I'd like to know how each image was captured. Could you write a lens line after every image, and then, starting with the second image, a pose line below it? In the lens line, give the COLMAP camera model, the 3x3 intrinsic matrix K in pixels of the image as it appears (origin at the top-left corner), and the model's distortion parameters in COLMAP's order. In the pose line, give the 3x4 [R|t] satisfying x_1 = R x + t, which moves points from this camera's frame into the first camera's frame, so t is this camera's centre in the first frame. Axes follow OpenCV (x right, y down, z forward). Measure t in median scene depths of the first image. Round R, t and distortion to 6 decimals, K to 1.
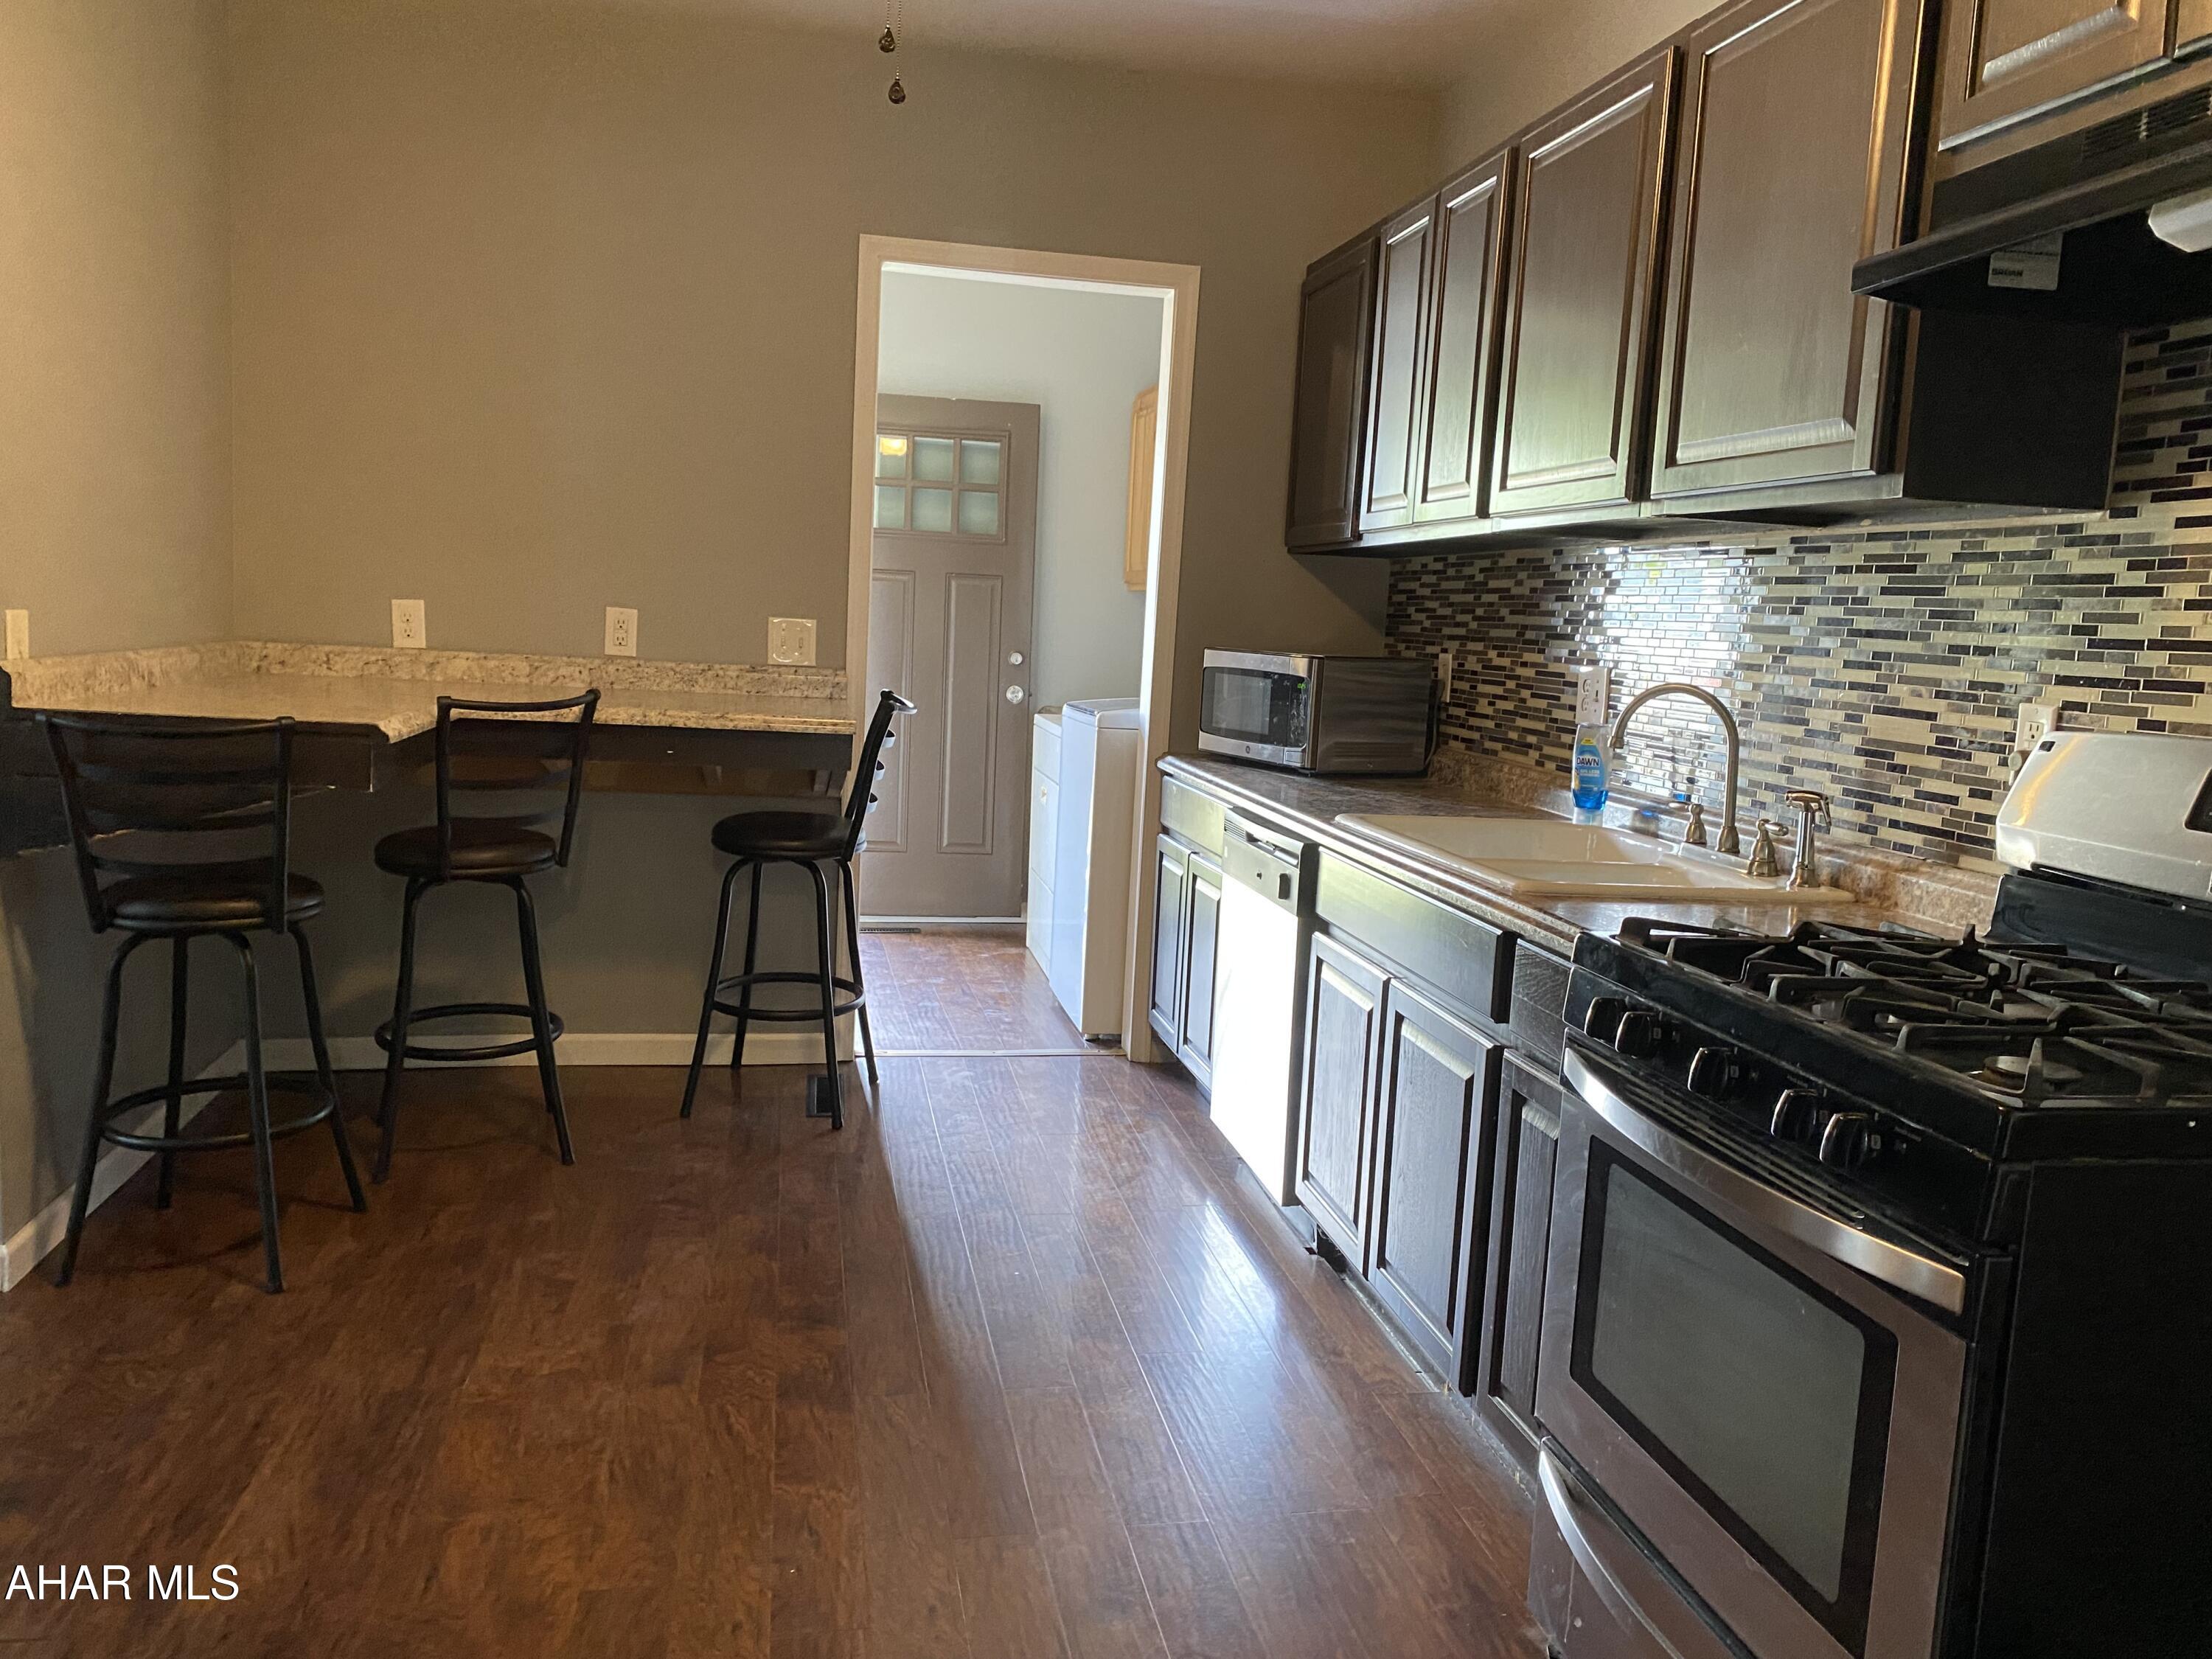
lens RADIAL K [[1687.1, 0, 1095.3], [0, 1687.1, 833.7], [0, 0, 1]] dist [0.050398, -0.054123]
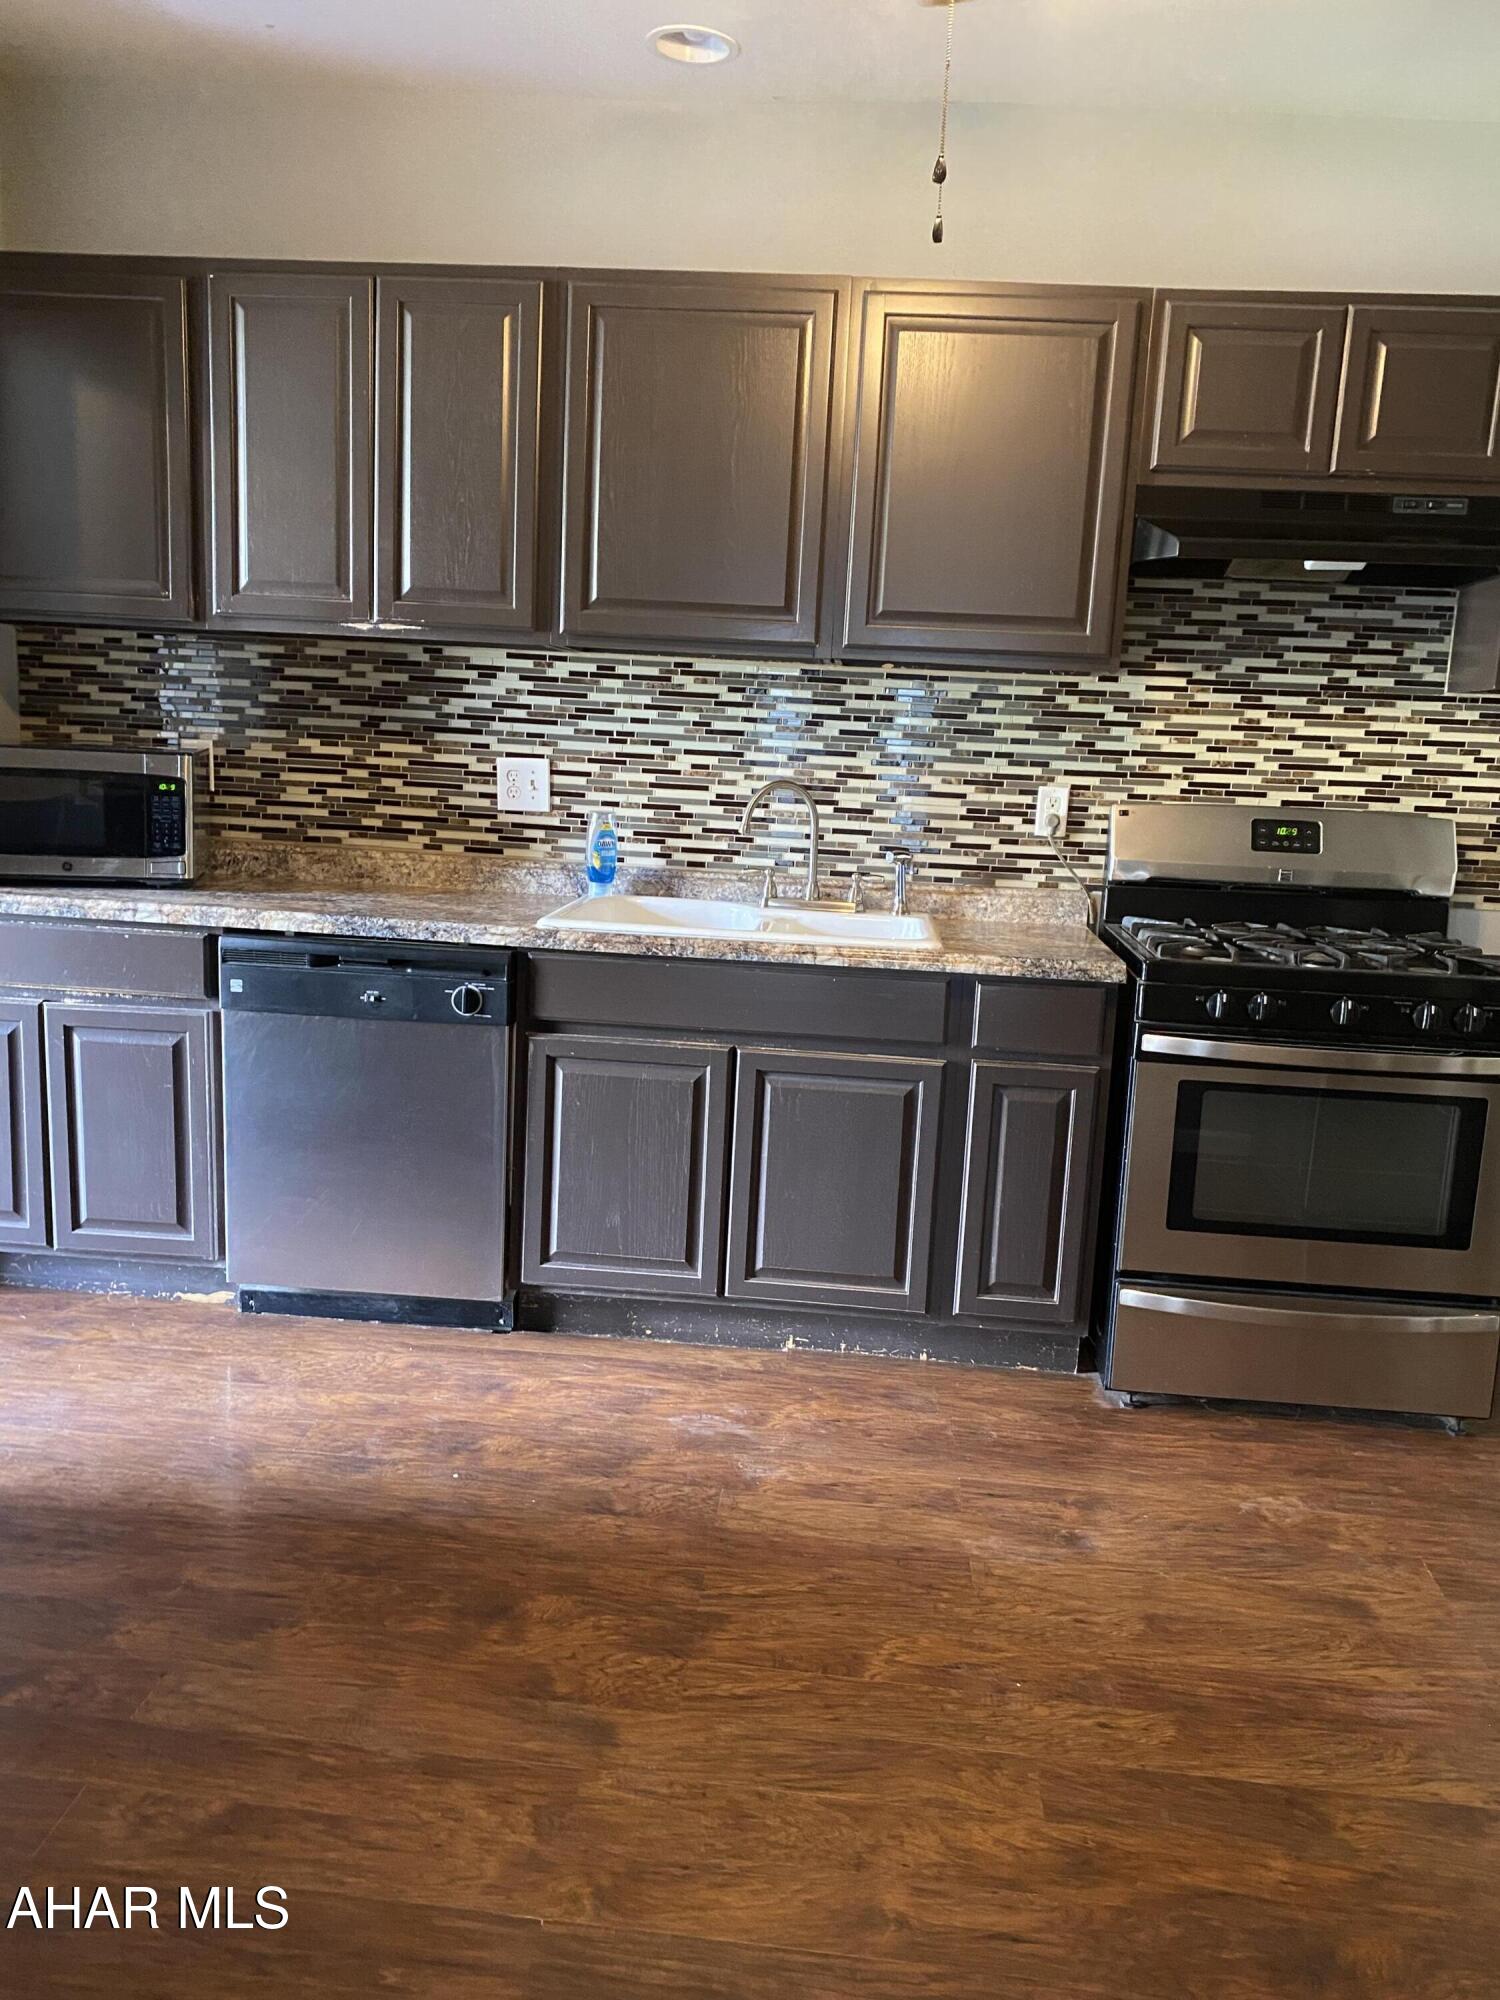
lens RADIAL K [[1525.4, 0, 751.0], [0, 1525.4, 1018.1], [0, 0, 1]] dist [0.050398, -0.054123]
pose [[0.256807, -0.215172, 0.942206, -0.983354], [0.088847, 0.976029, 0.198680, -0.172958], [-0.962370, 0.032690, 0.269768, 0.837075]]
